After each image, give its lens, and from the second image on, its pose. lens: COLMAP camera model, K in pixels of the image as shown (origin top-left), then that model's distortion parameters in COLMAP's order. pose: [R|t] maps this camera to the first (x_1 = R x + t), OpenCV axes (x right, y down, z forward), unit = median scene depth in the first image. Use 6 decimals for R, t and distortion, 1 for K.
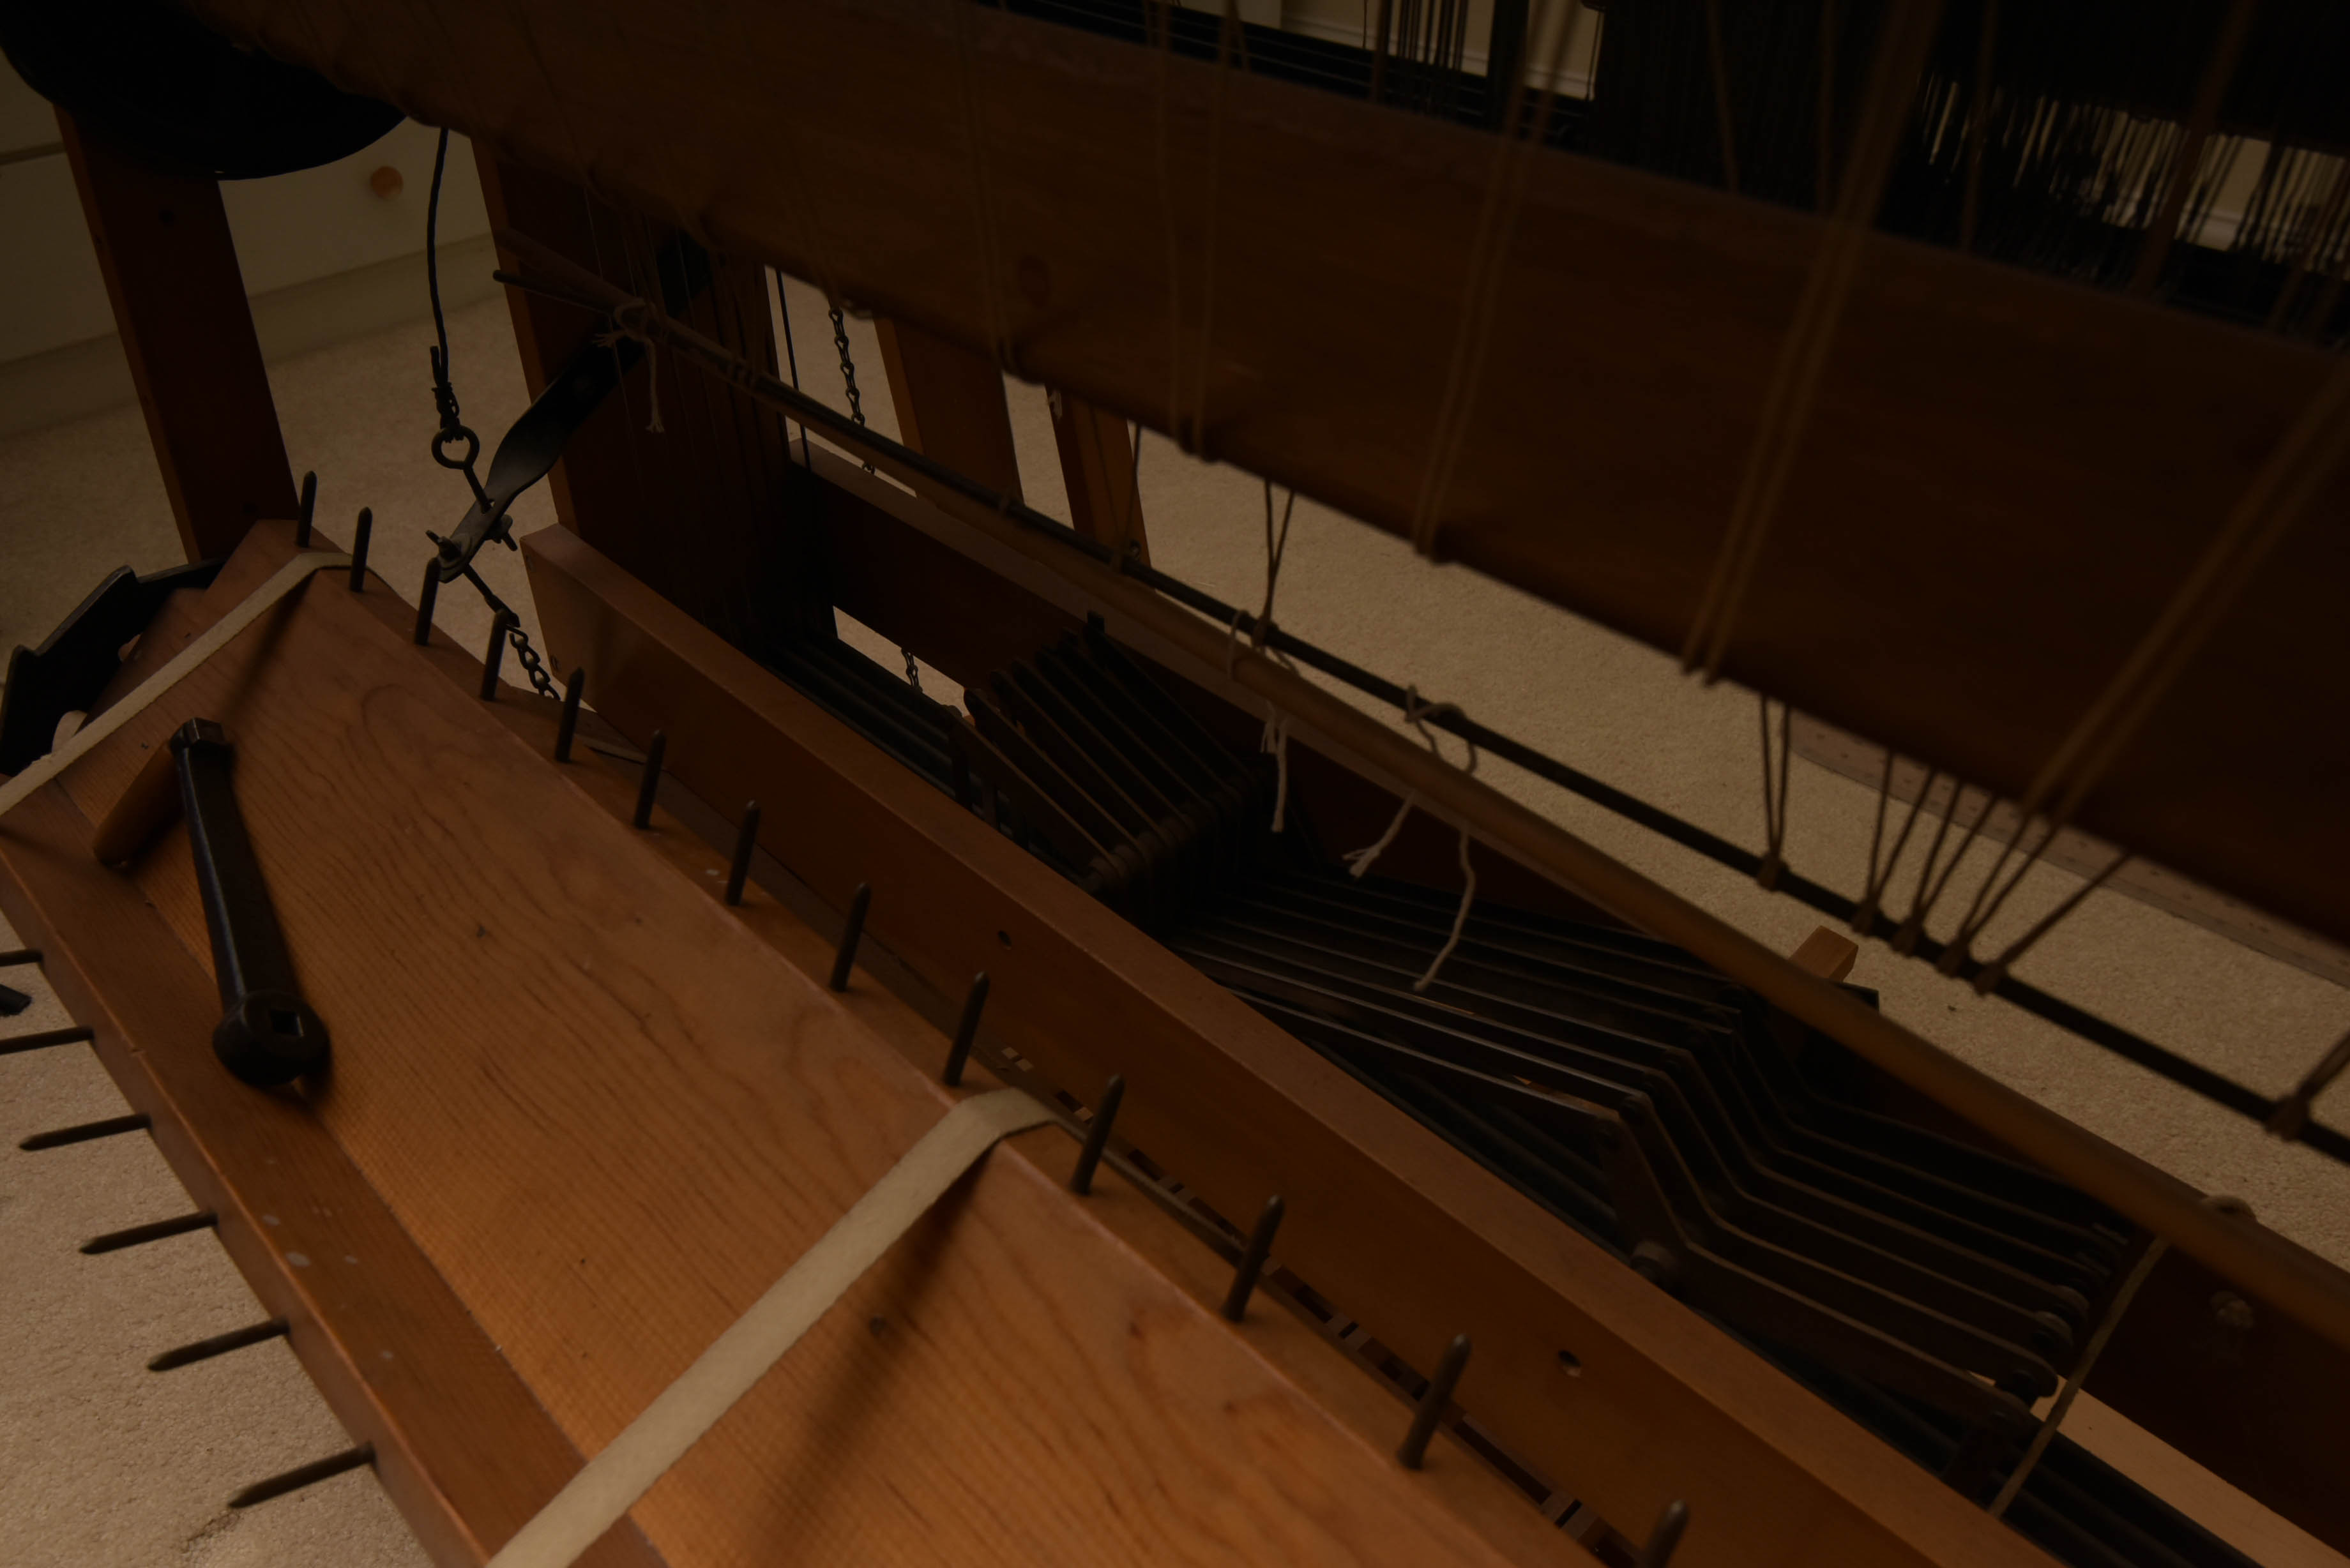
lens RADIAL K [[1627.0, 0, 1175.0], [0, 1627.0, 784.0], [0, 0, 1]] dist [-0.000092, 0.000873]
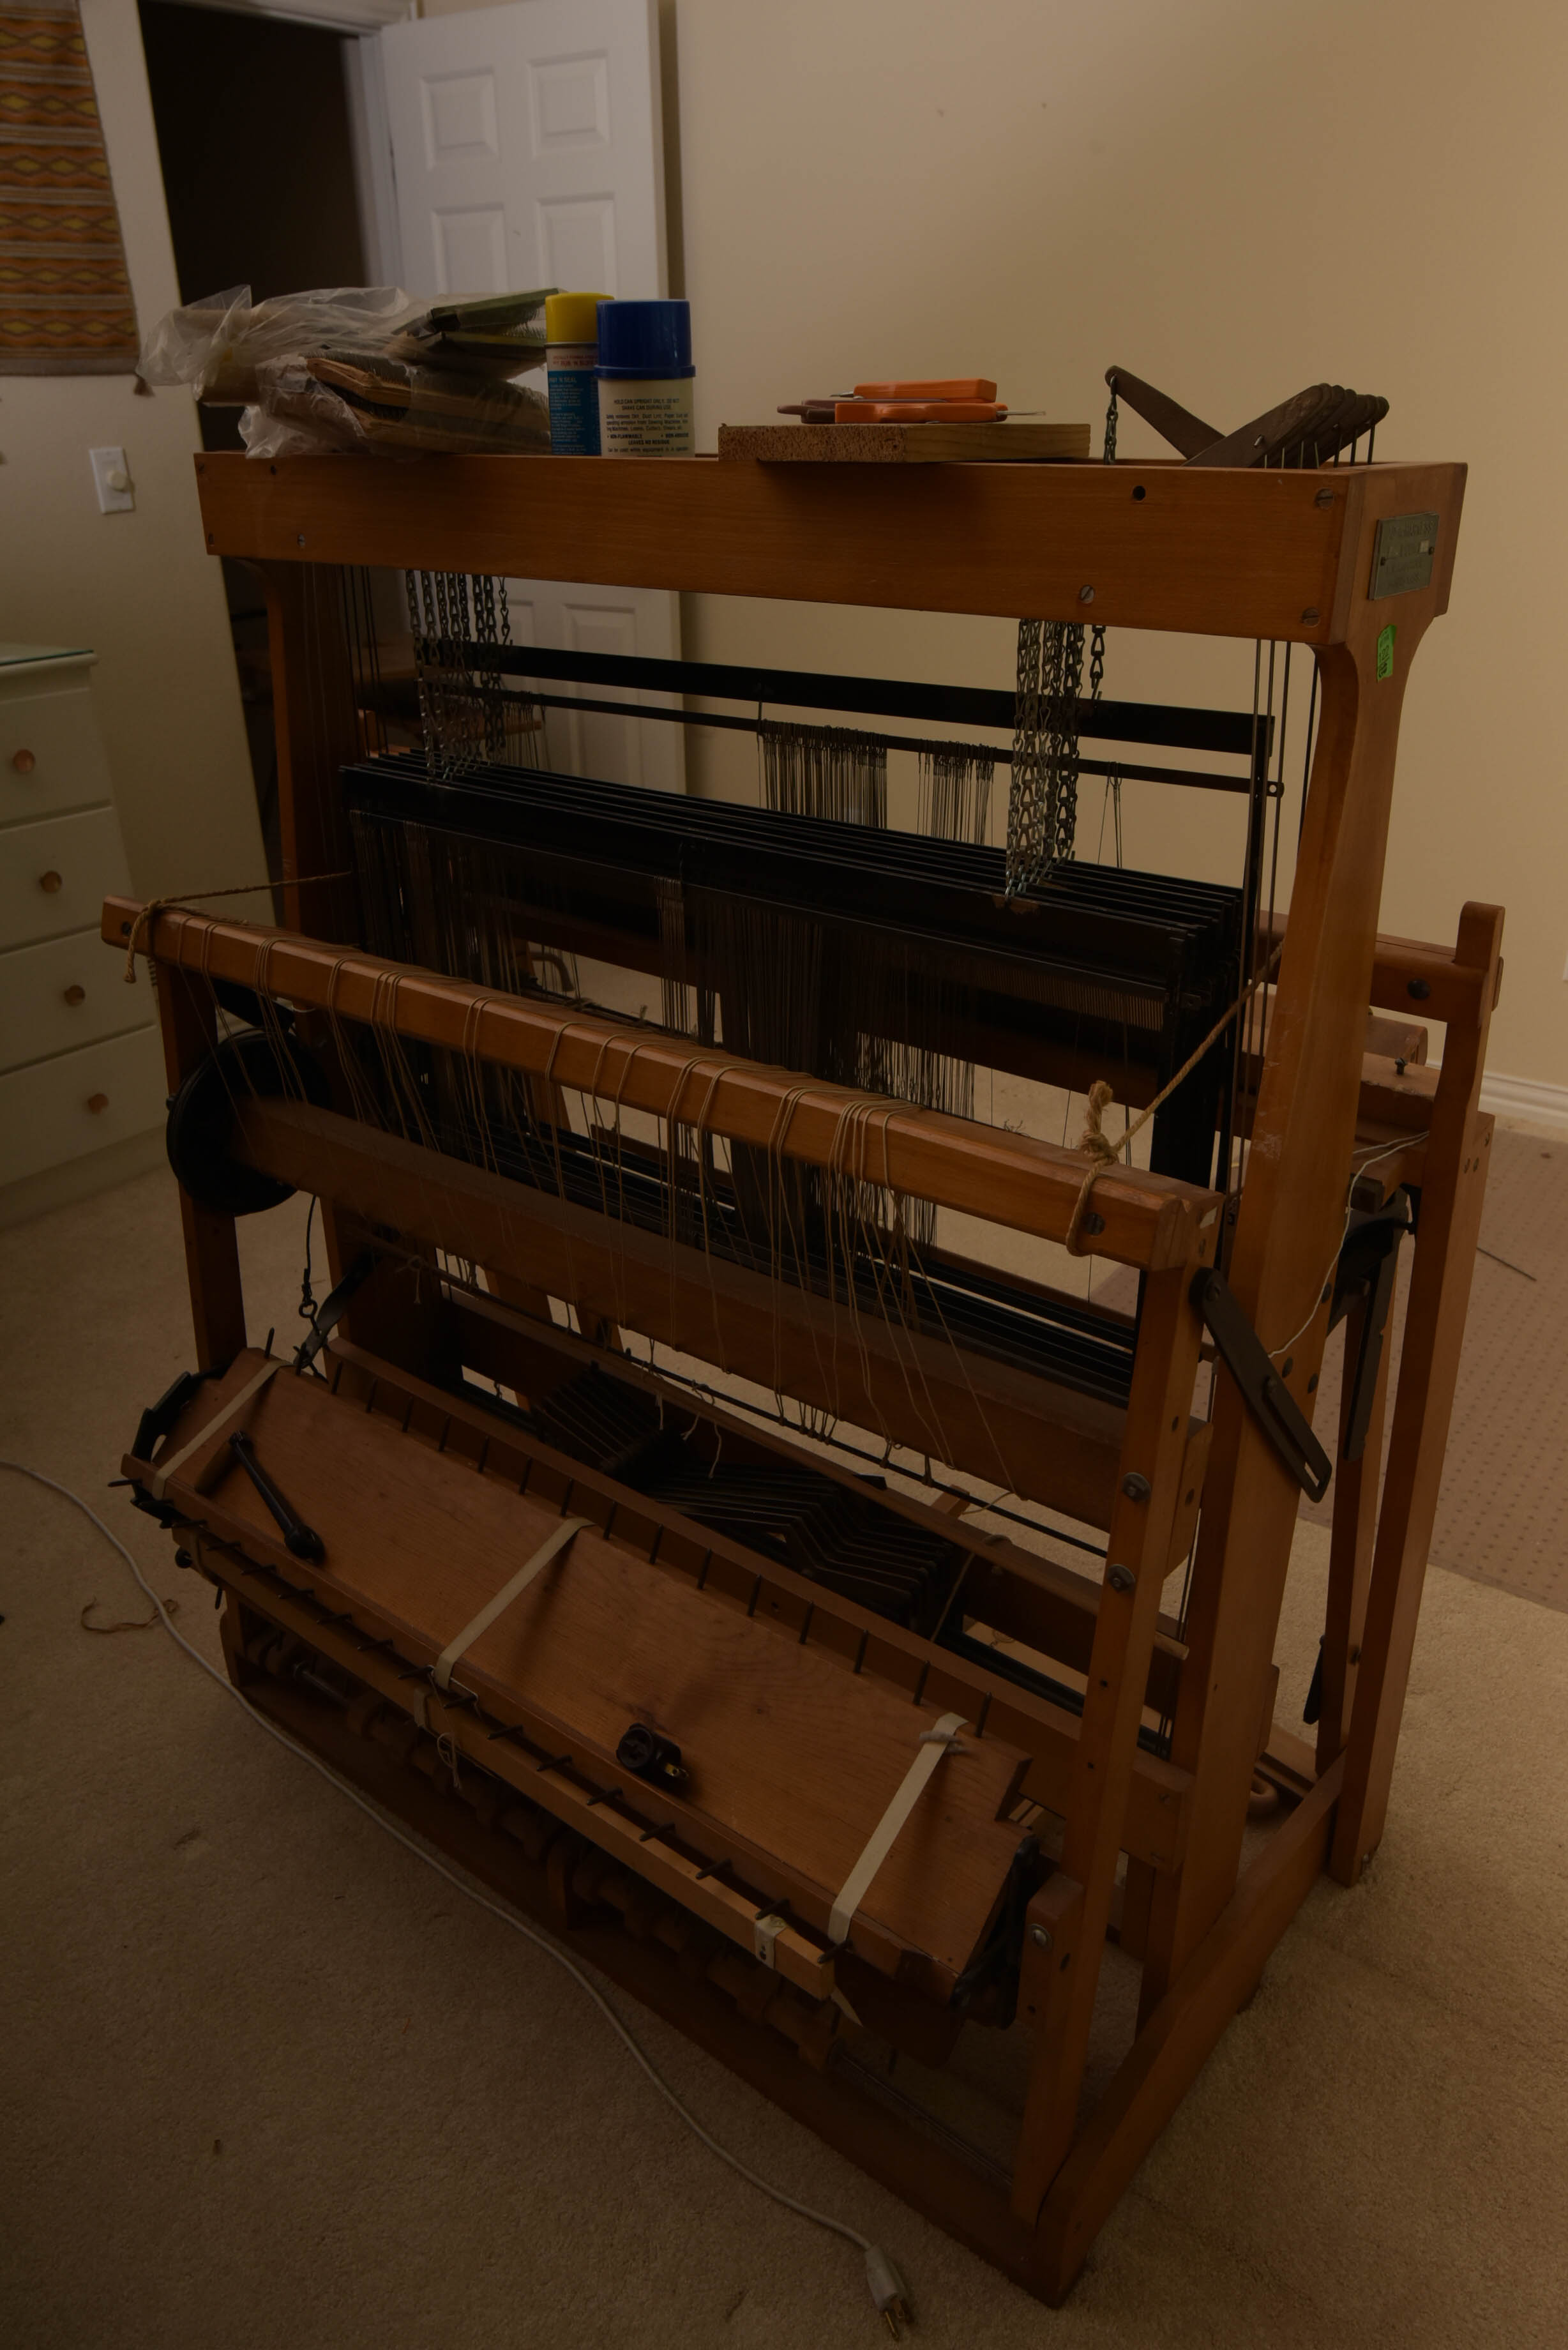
lens RADIAL K [[1627.0, 0, 780.0], [0, 1627.0, 1123.9], [0, 0, 1]] dist [-0.000092, 0.000873]
pose [[0.992560, -0.063695, 0.103765, 0.003452], [0.084942, 0.972836, -0.215350, 0.137454], [-0.087230, 0.222562, 0.971008, -2.006804]]
